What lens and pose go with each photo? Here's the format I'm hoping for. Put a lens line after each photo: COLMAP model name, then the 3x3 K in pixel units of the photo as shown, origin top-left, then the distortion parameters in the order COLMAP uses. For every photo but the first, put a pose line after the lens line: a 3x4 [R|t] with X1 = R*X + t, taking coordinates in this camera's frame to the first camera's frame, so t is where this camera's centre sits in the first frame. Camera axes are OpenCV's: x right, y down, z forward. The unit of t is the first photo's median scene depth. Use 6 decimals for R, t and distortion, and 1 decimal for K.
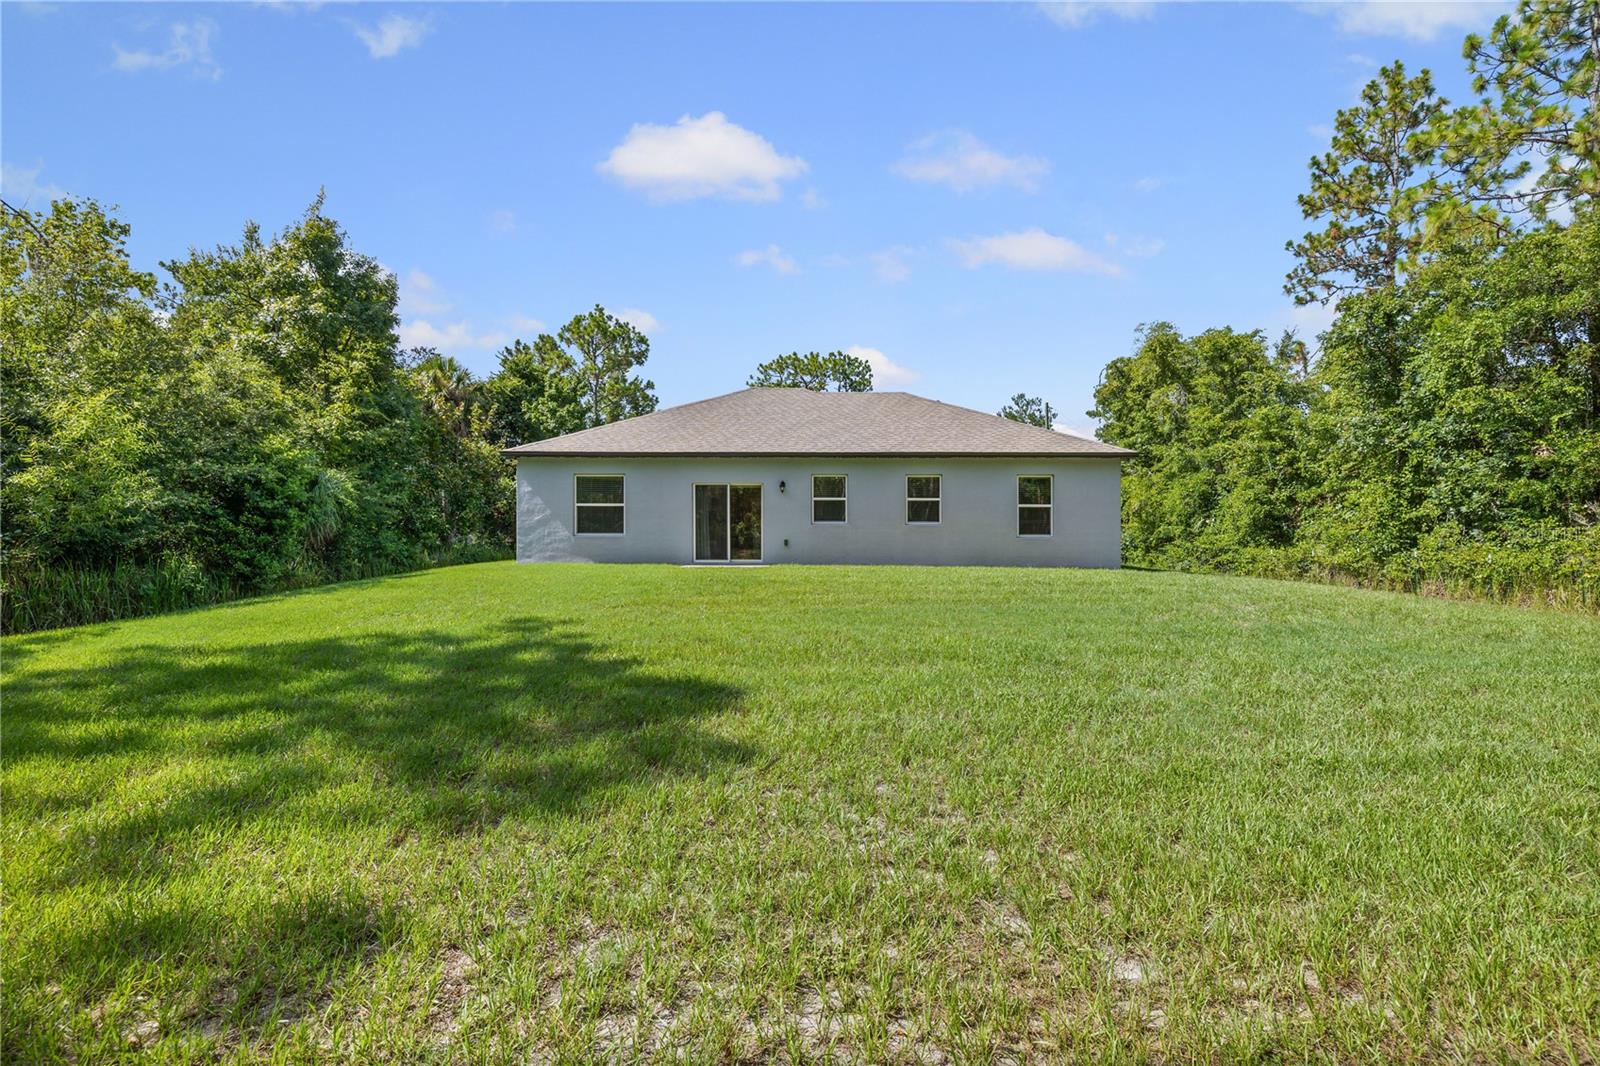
lens RADIAL K [[691.6, 0, 809.8], [0, 691.6, 529.2], [0, 0, 1]] dist [0.005979, -0.000642]
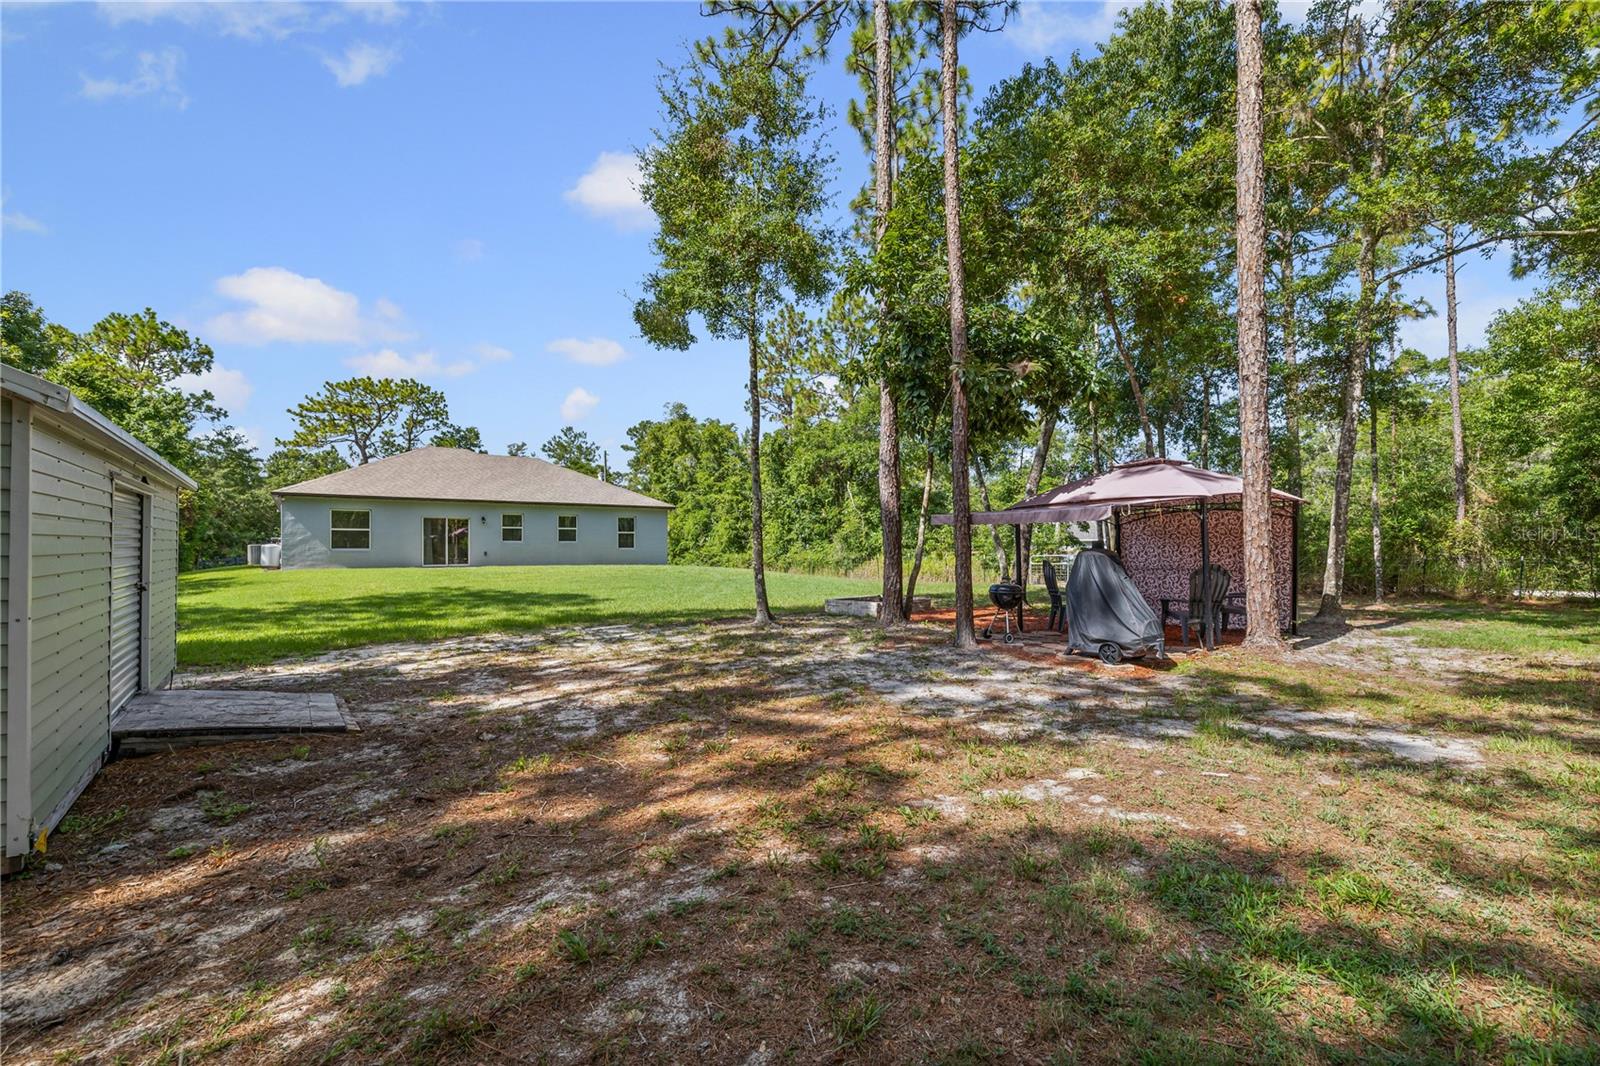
lens RADIAL K [[691.6, 0, 802.4], [0, 691.6, 533.8], [0, 0, 1]] dist [0.005979, -0.000642]
pose [[0.792015, 0.005972, 0.610473, -0.324074], [-0.000782, 0.999961, -0.008769, -0.010272], [-0.610502, 0.006468, 0.791989, -0.571657]]
